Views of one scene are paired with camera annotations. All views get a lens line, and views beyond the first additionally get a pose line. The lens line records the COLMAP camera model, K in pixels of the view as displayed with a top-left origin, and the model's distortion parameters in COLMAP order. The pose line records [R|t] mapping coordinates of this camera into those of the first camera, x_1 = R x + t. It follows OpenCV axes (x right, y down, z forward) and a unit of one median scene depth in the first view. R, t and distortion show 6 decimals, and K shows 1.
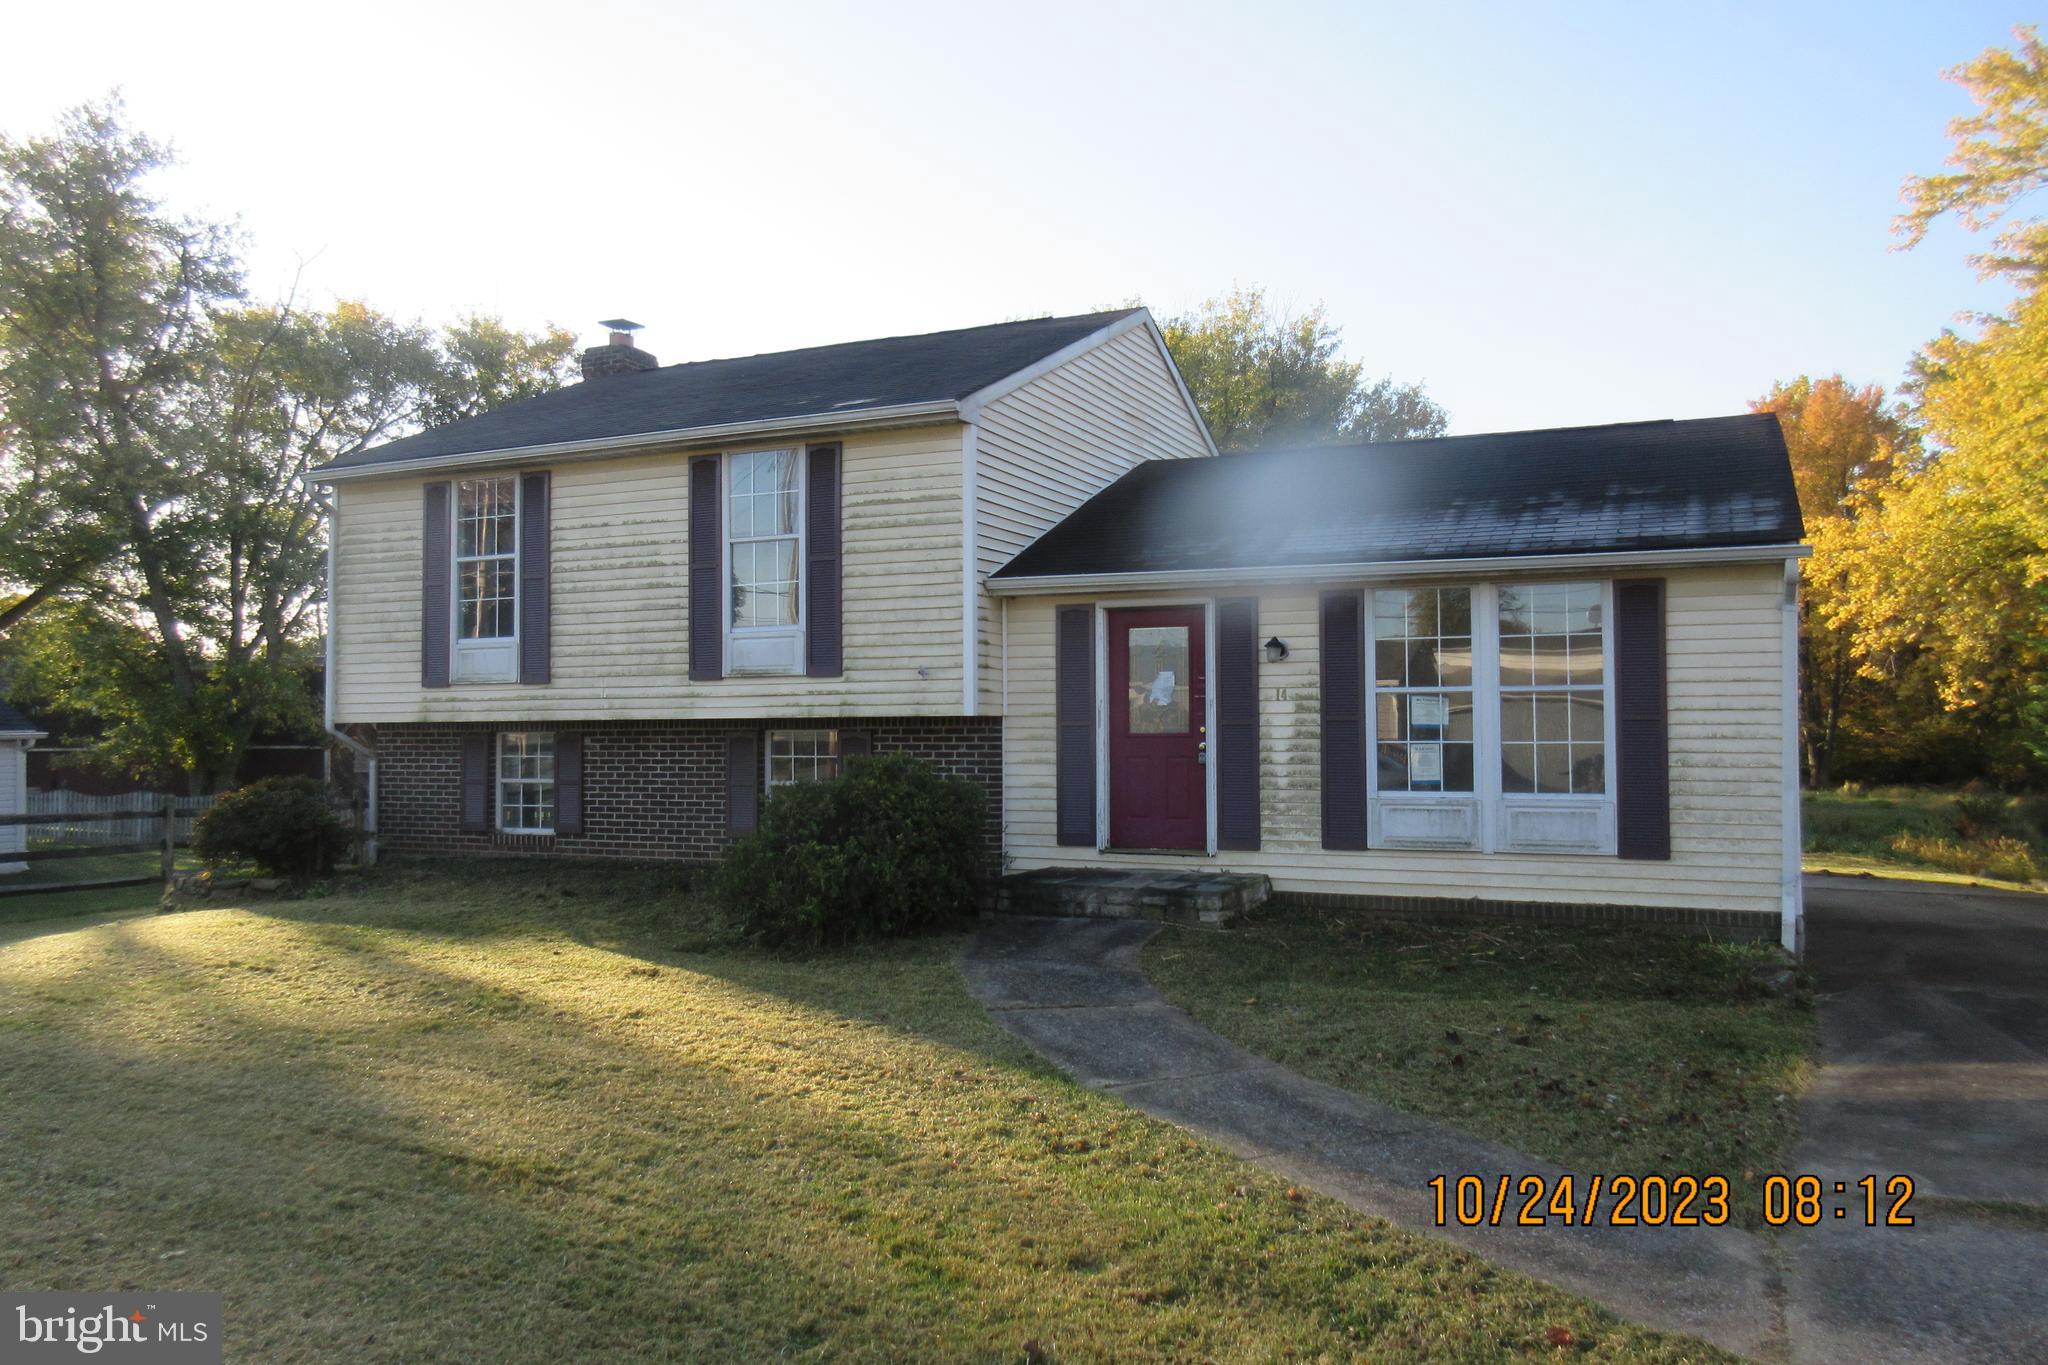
lens RADIAL K [[1527.8, 0, 1016.4], [0, 1527.8, 675.2], [0, 0, 1]] dist [0.001045, -0.000827]
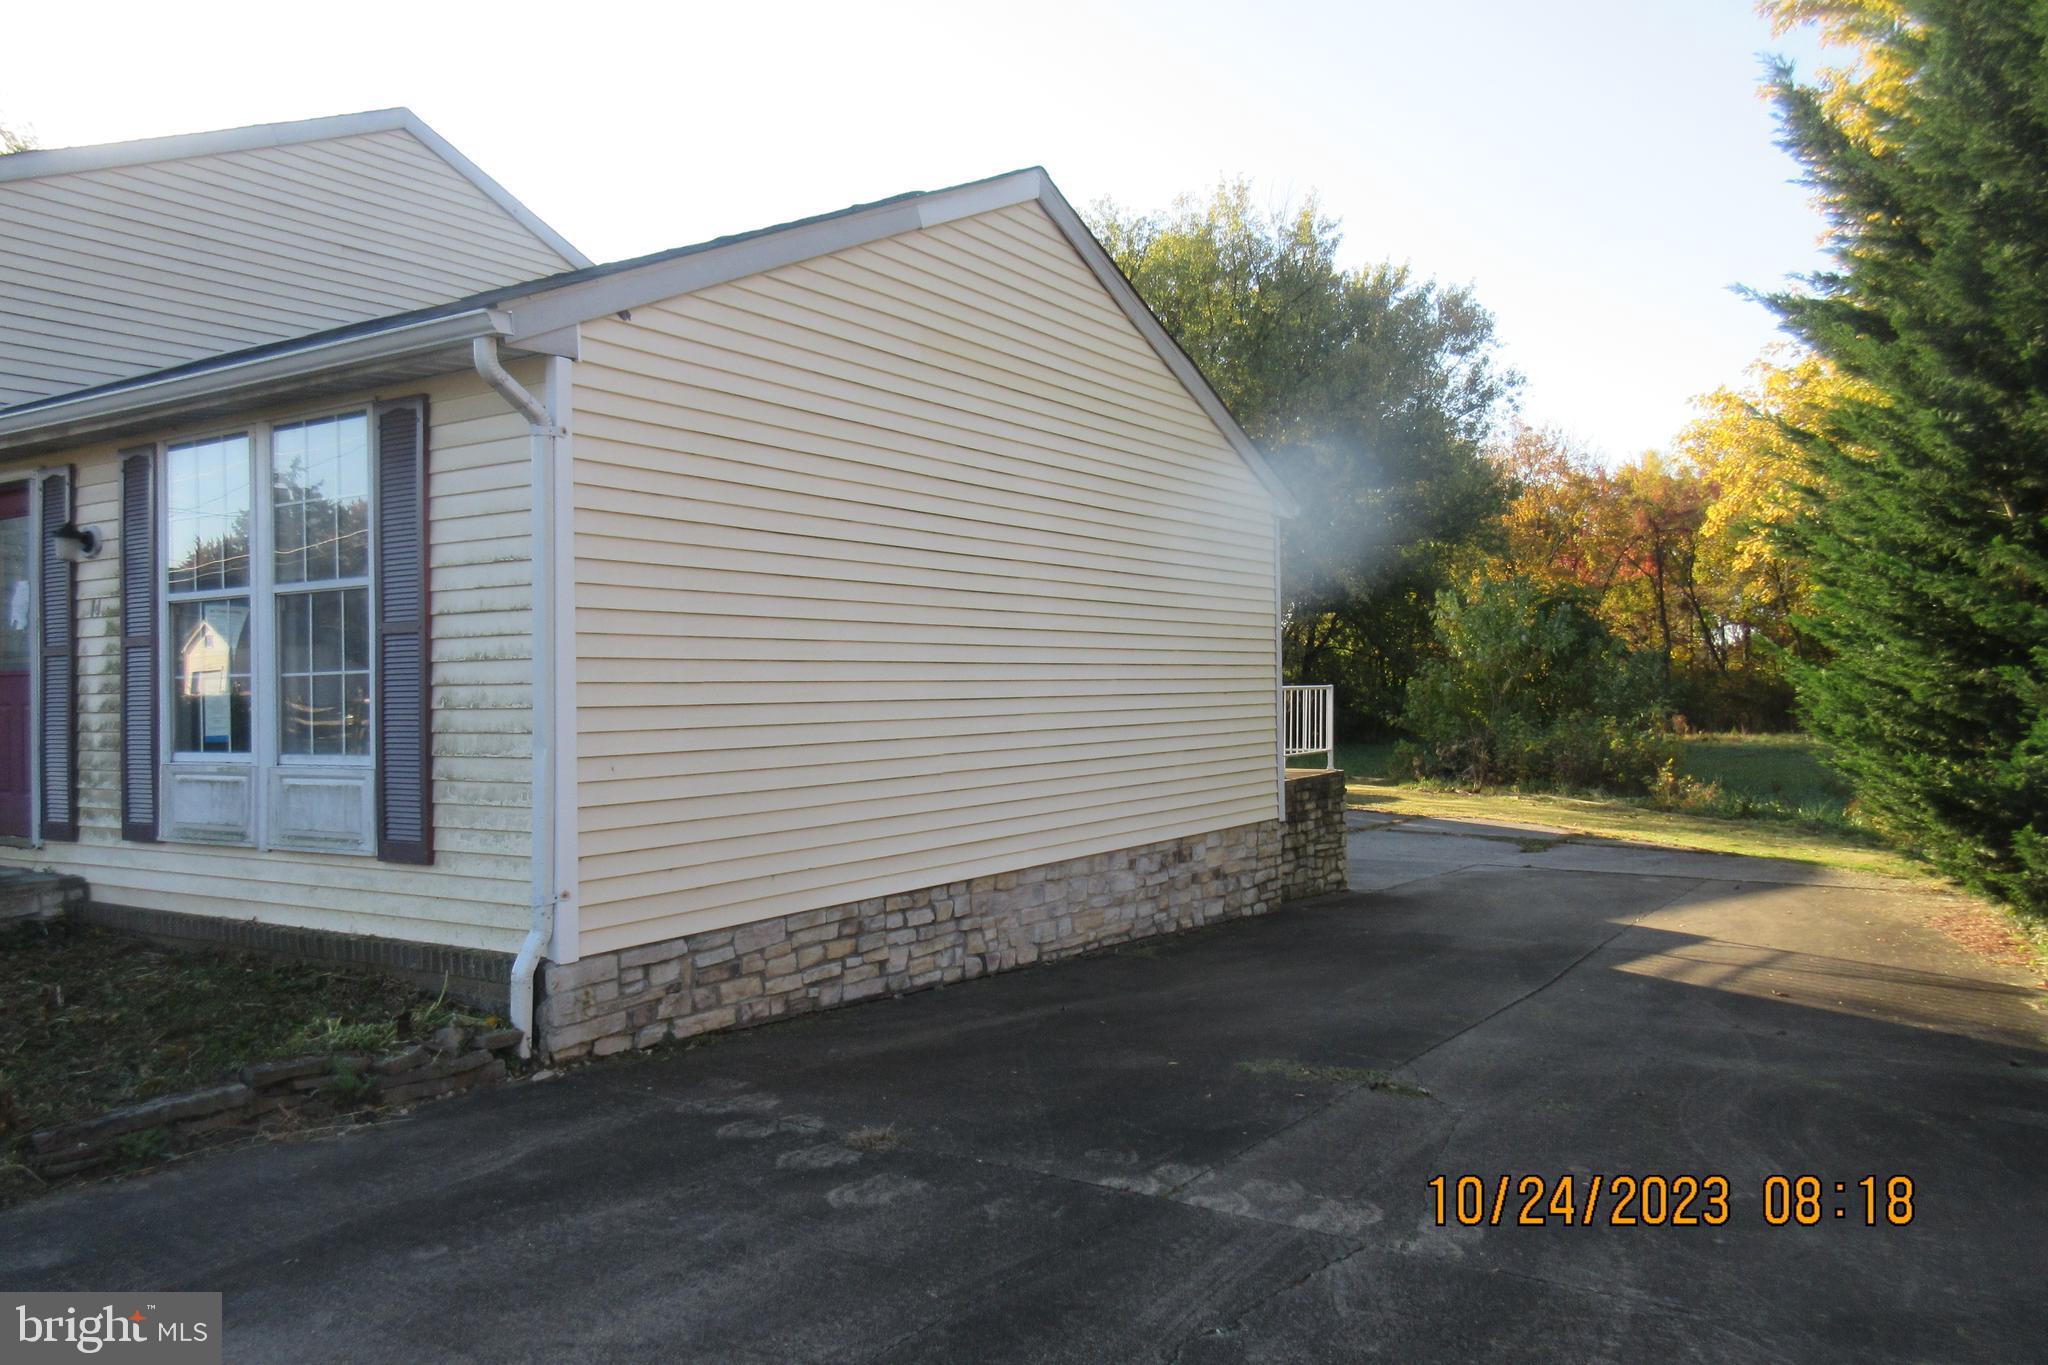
lens RADIAL K [[1527.8, 0, 1026.7], [0, 1527.8, 688.7], [0, 0, 1]] dist [0.001045, -0.000827]
pose [[0.989723, -0.011351, -0.142547, 1.619458], [0.016796, 0.999172, 0.037049, 0.073160], [0.142009, -0.039063, 0.989094, 0.969871]]
